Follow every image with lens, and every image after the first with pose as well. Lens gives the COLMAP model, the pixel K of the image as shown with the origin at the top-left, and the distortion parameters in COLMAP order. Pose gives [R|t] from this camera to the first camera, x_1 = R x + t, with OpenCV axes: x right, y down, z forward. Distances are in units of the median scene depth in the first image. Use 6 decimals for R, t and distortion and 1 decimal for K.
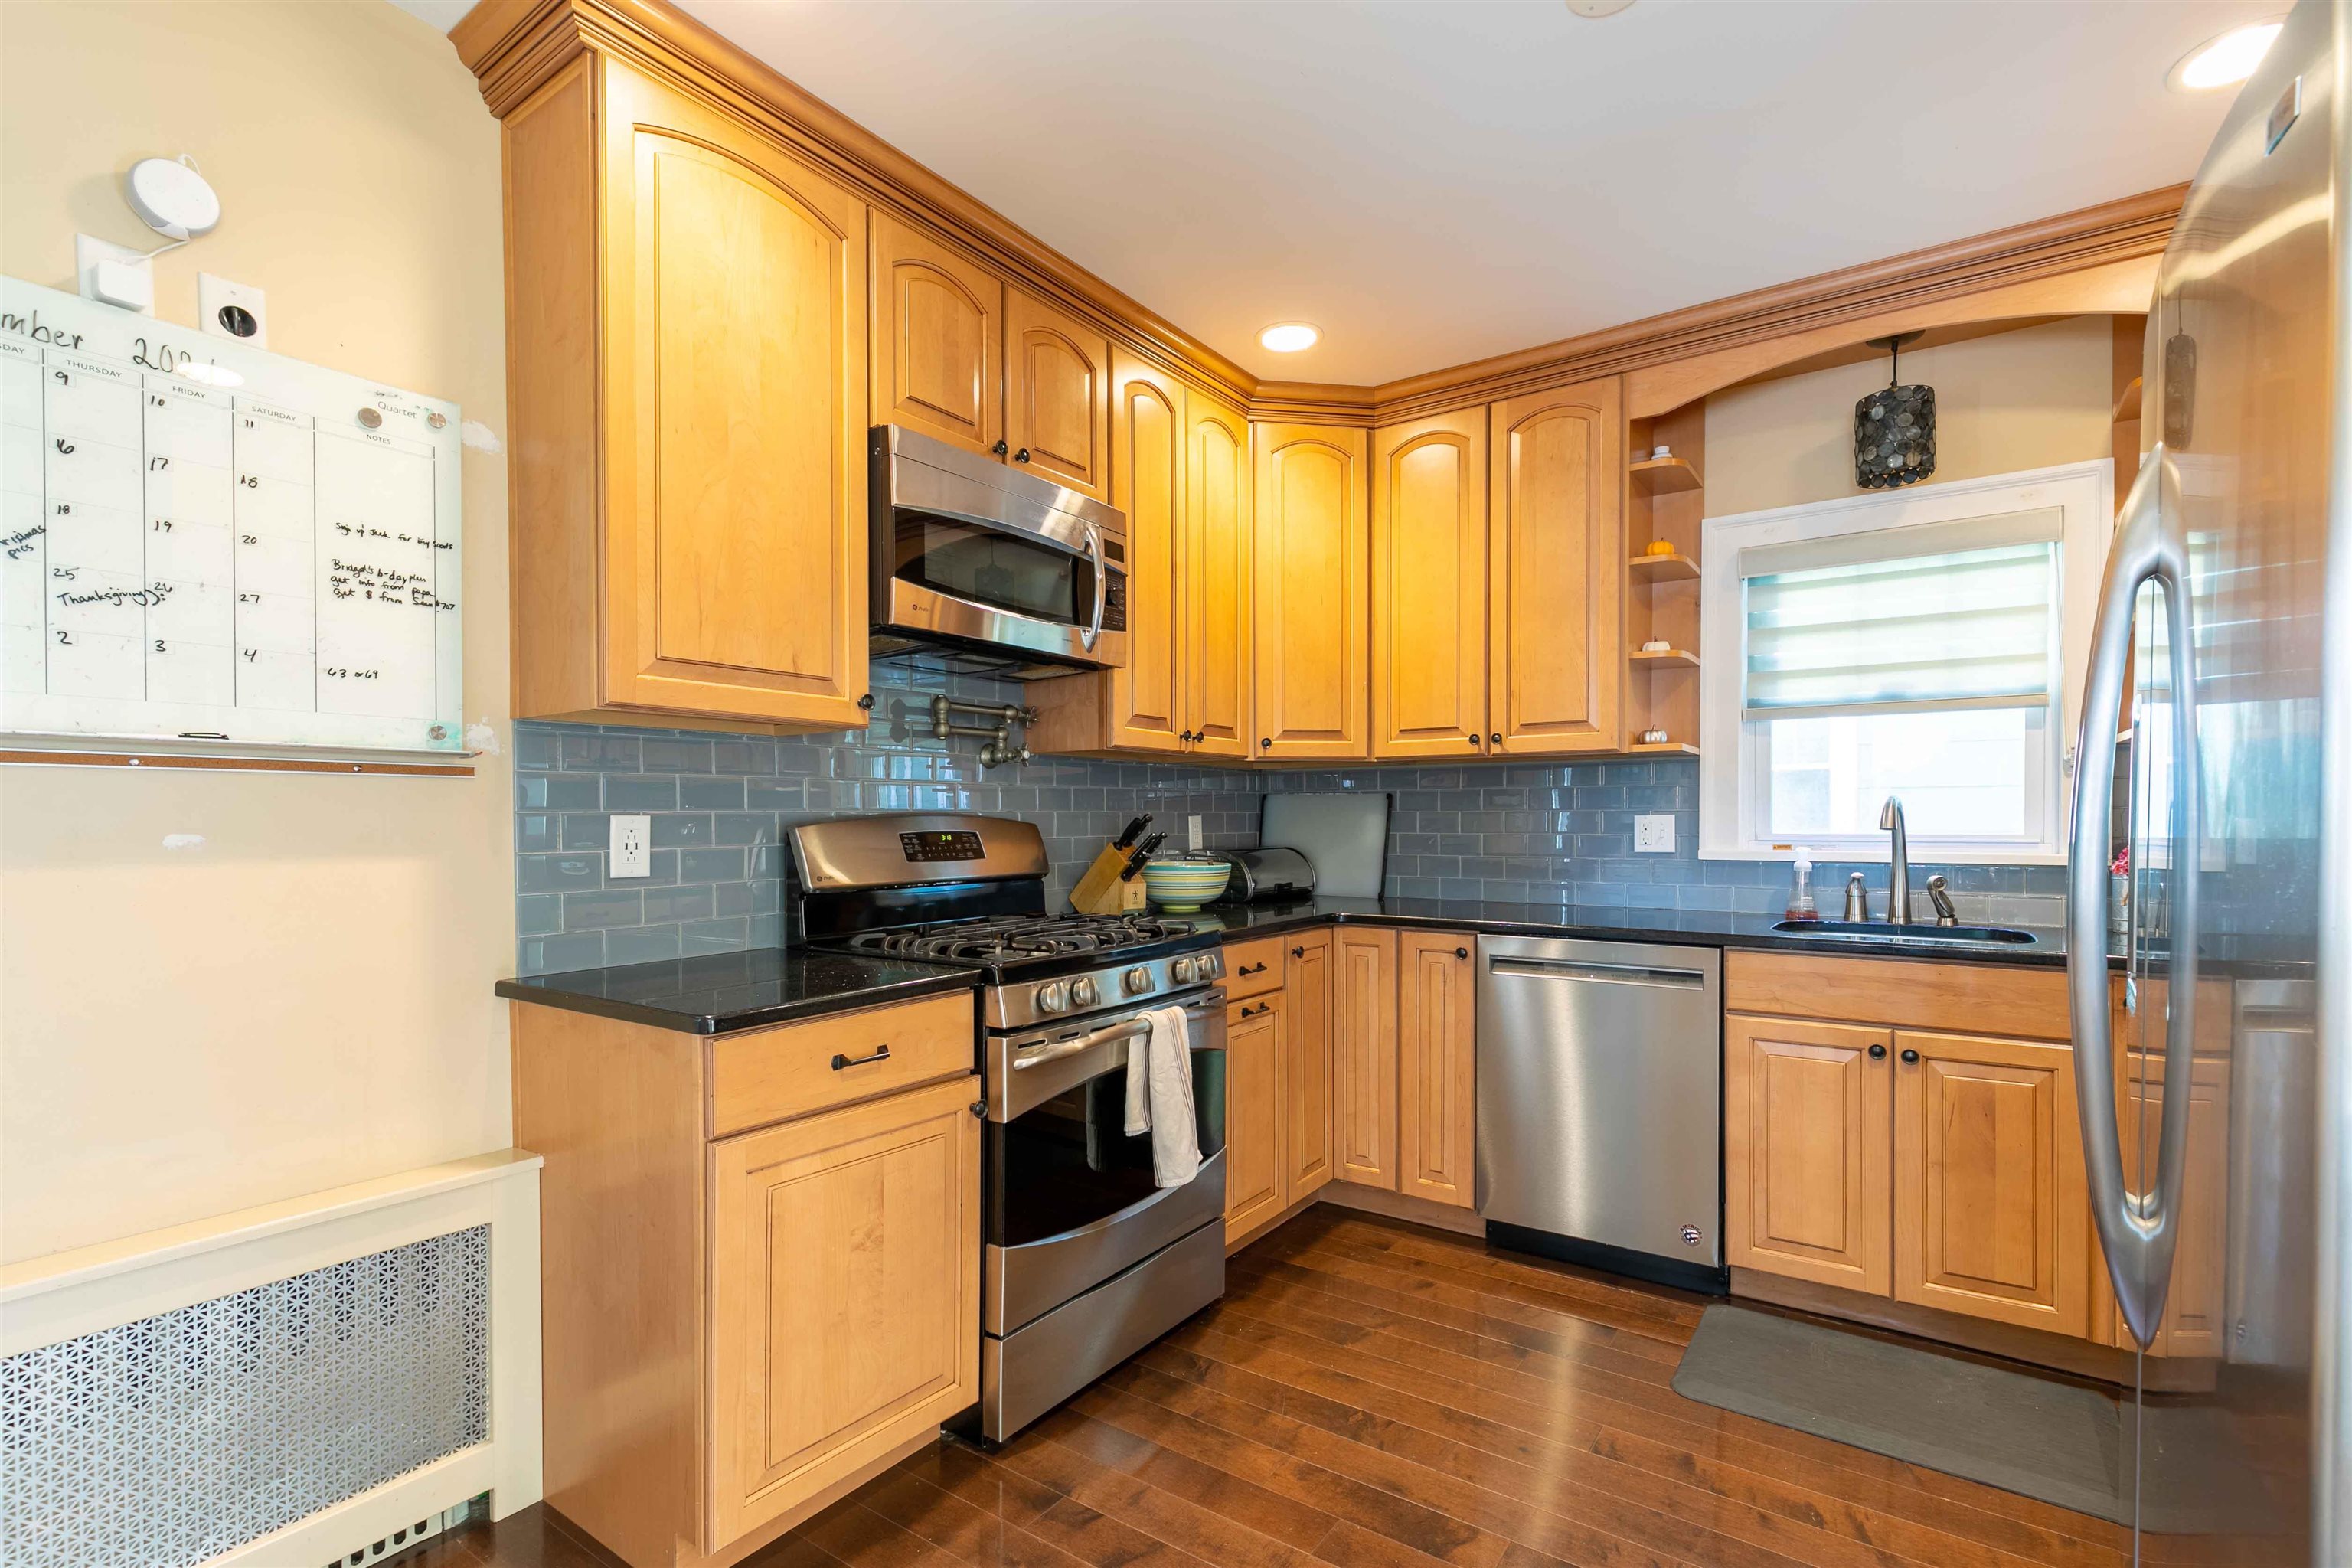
lens RADIAL K [[1077.4, 0, 1197.2], [0, 1077.4, 827.3], [0, 0, 1]] dist [0.009902, -0.001766]
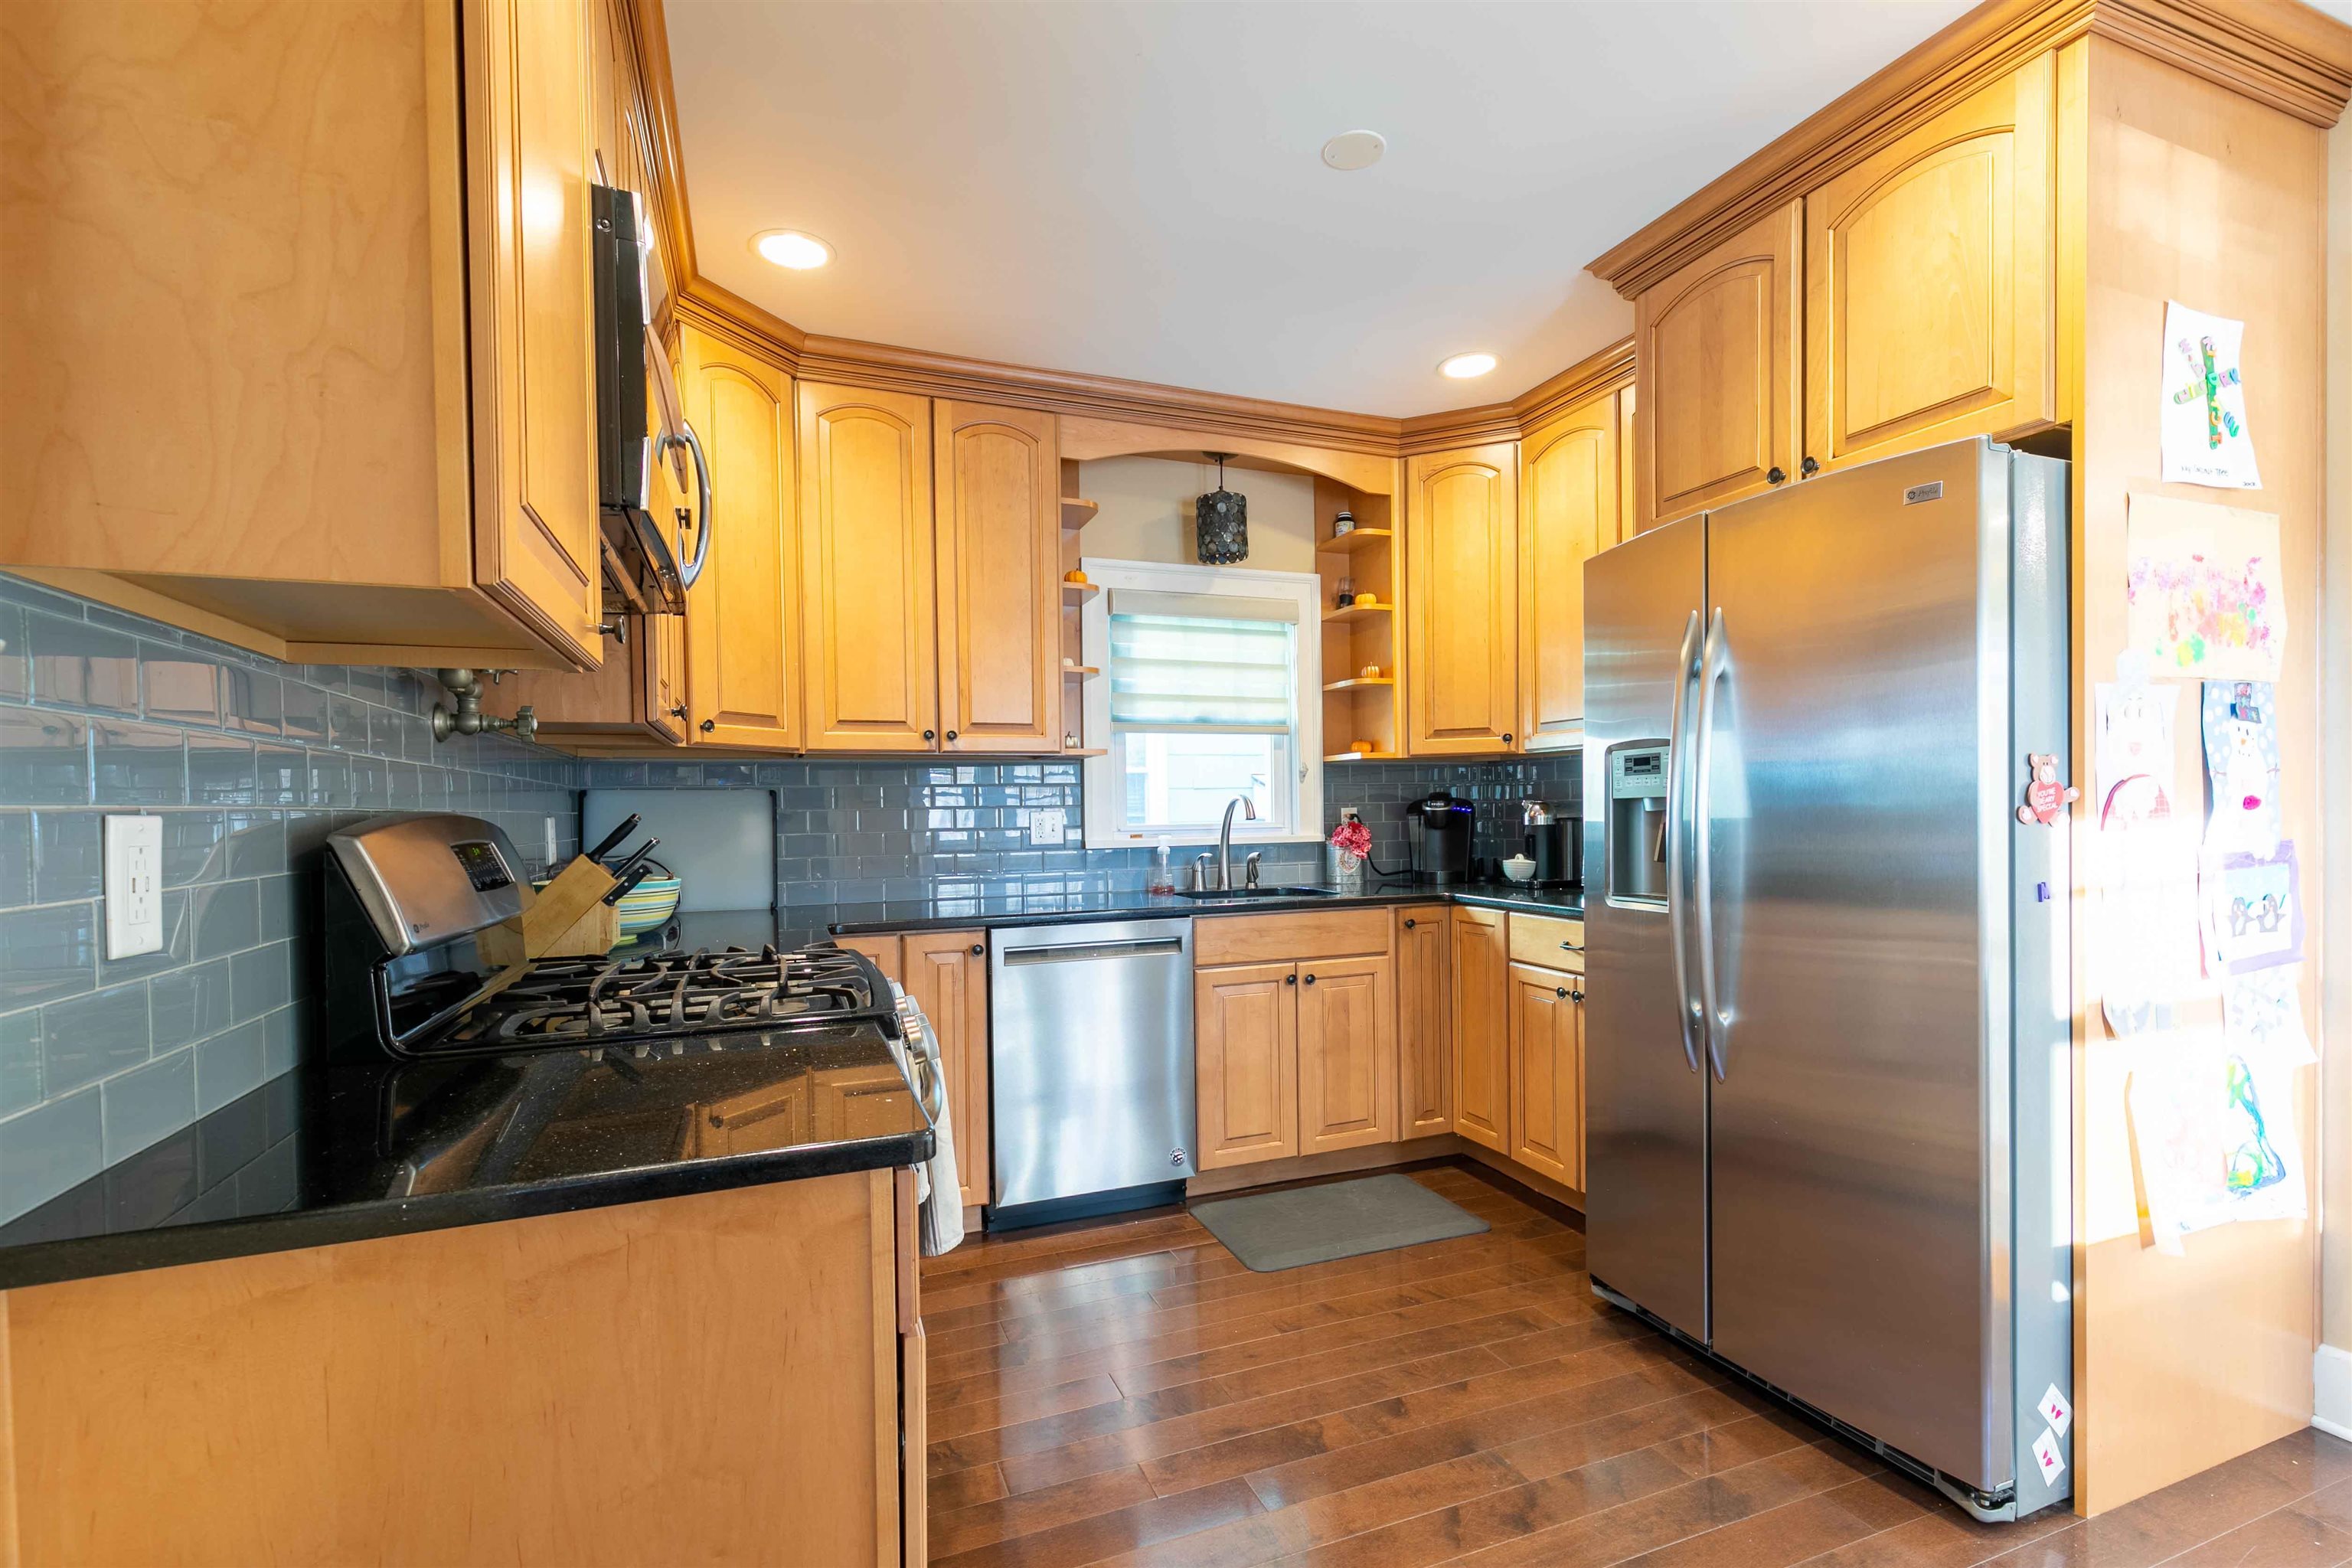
lens RADIAL K [[1075.7, 0, 1198.7], [0, 1075.7, 828.5], [0, 0, 1]] dist [0.012226, -0.006869]
pose [[0.548742, -0.019701, 0.835760, -0.487325], [0.022256, 0.999712, 0.008953, 0.000091], [-0.835695, 0.013688, 0.549022, 0.290956]]
